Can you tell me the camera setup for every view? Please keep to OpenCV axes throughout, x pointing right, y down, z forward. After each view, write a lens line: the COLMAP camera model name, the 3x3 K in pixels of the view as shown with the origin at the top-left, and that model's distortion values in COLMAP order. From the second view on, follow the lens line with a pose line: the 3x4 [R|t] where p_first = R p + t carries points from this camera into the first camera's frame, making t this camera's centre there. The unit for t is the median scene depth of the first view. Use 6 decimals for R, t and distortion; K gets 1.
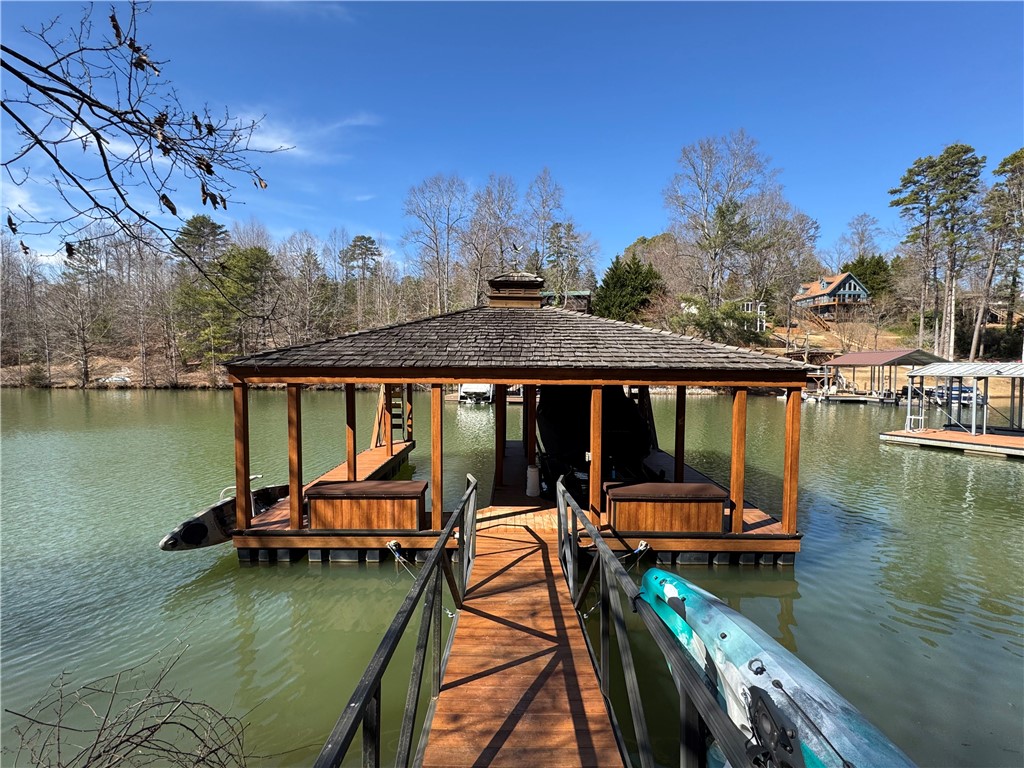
lens RADIAL K [[478.0, 0, 513.3], [0, 478.0, 387.4], [0, 0, 1]] dist [-0.001319, 0.000322]
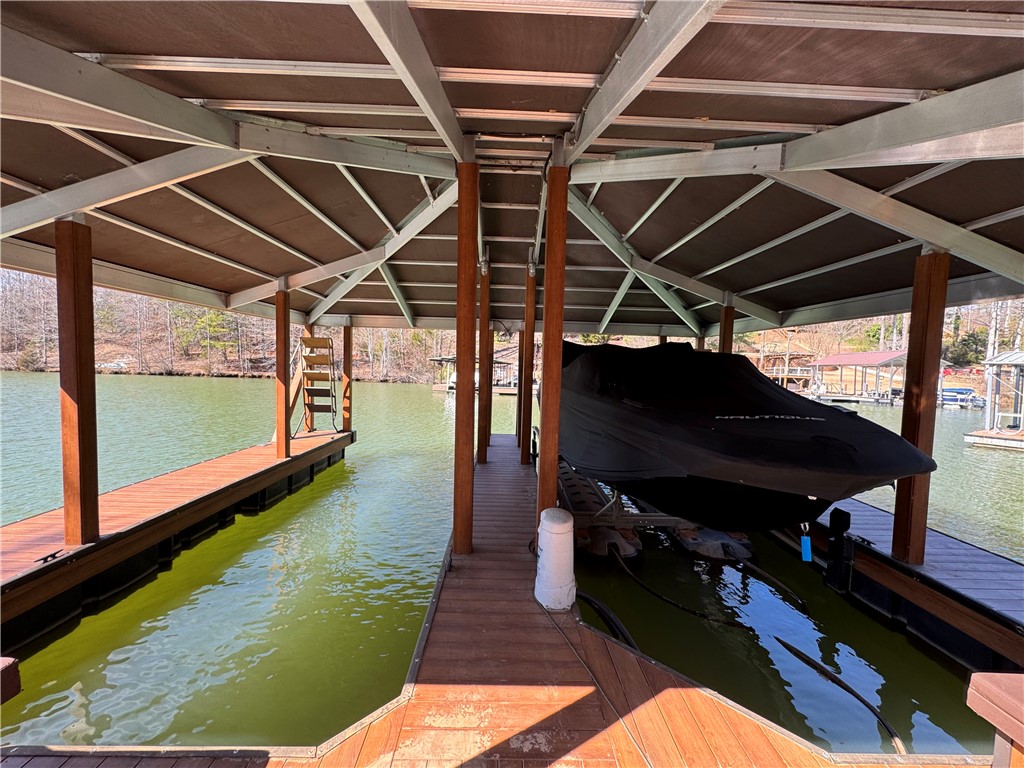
lens RADIAL K [[407.3, 0, 509.1], [0, 407.3, 388.2], [0, 0, 1]] dist [-0.002043, 0.000254]
pose [[0.999669, 0.021887, 0.013557, 0.000259], [-0.021905, 0.999759, 0.001190, 0.013334], [-0.013528, -0.001487, 0.999907, 0.125505]]
